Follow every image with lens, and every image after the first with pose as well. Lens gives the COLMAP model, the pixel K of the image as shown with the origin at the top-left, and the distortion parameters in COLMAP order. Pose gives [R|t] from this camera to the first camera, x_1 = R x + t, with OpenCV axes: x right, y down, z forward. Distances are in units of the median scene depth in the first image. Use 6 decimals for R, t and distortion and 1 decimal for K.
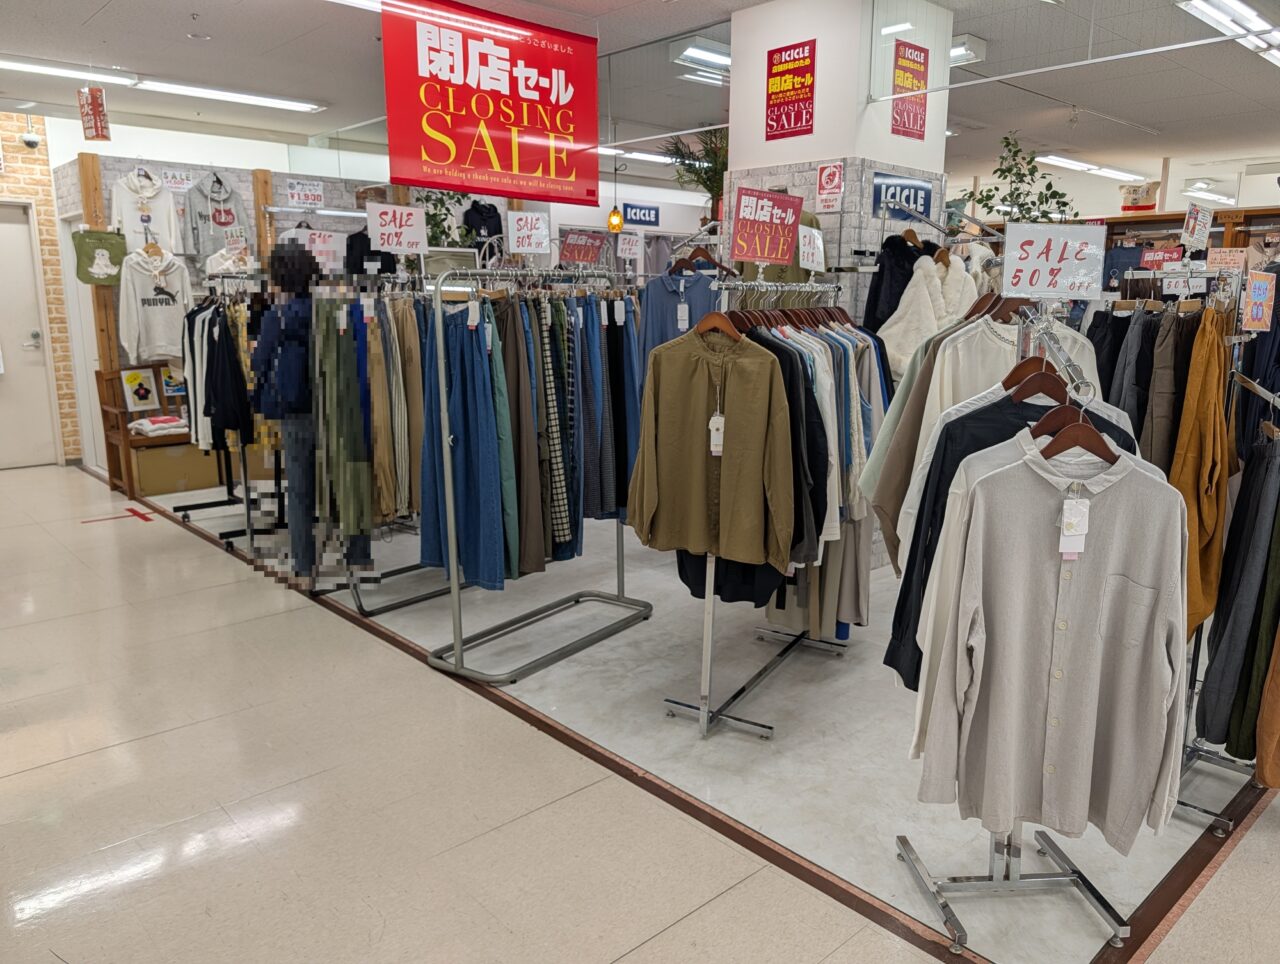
lens RADIAL K [[919.7, 0, 645.1], [0, 919.7, 480.7], [0, 0, 1]] dist [0.008872, -0.004518]
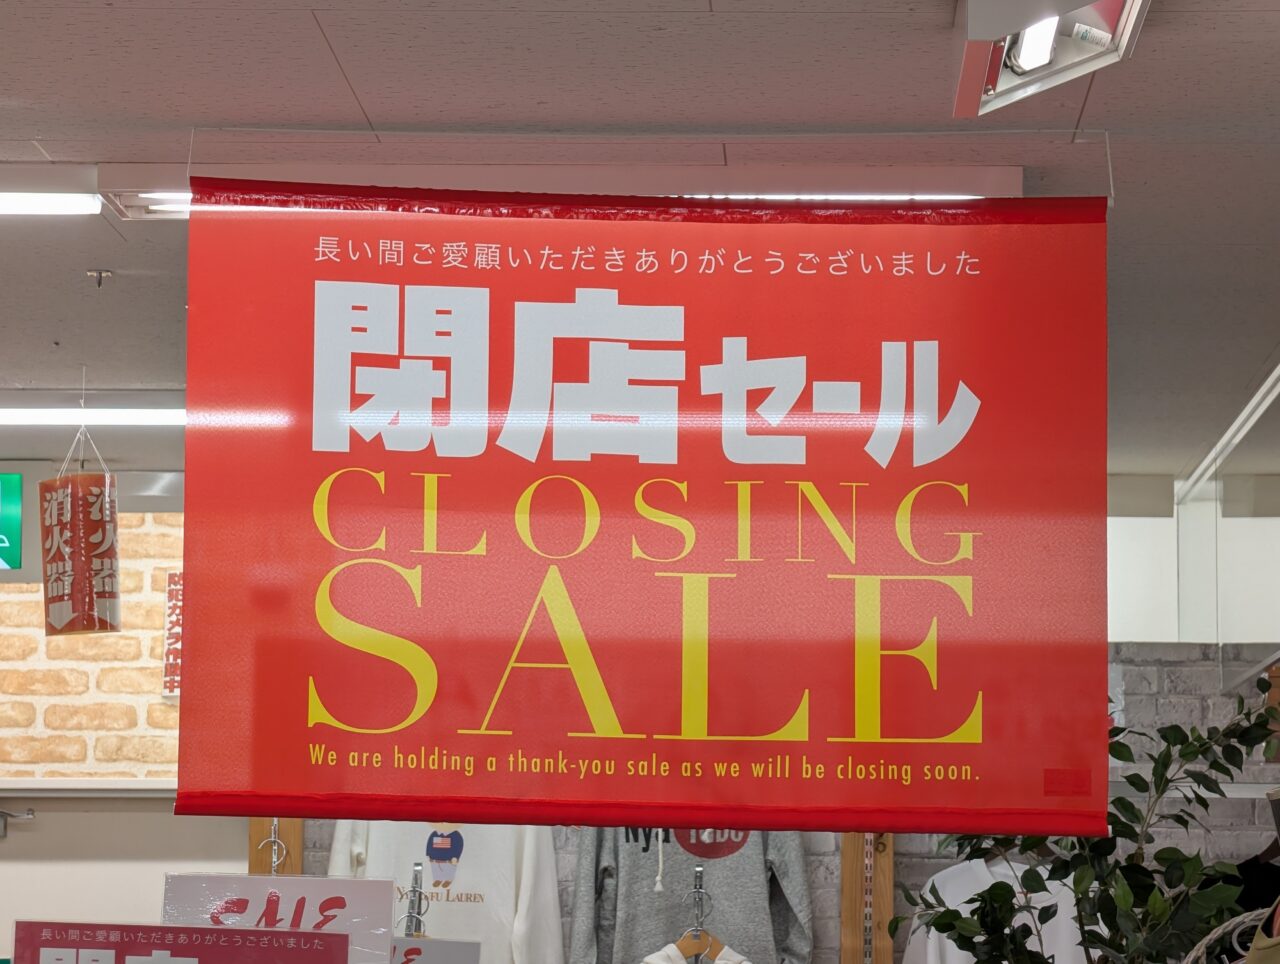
lens RADIAL K [[4812.1, 0, 641.2], [0, 4812.1, 481.0], [0, 0, 1]] dist [0.785252, 0.000000]
pose [[0.720956, -0.071691, -0.689262, 0.824709], [-0.139136, 0.959405, -0.245323, -0.062486], [0.678869, 0.272769, 0.681714, 0.022389]]
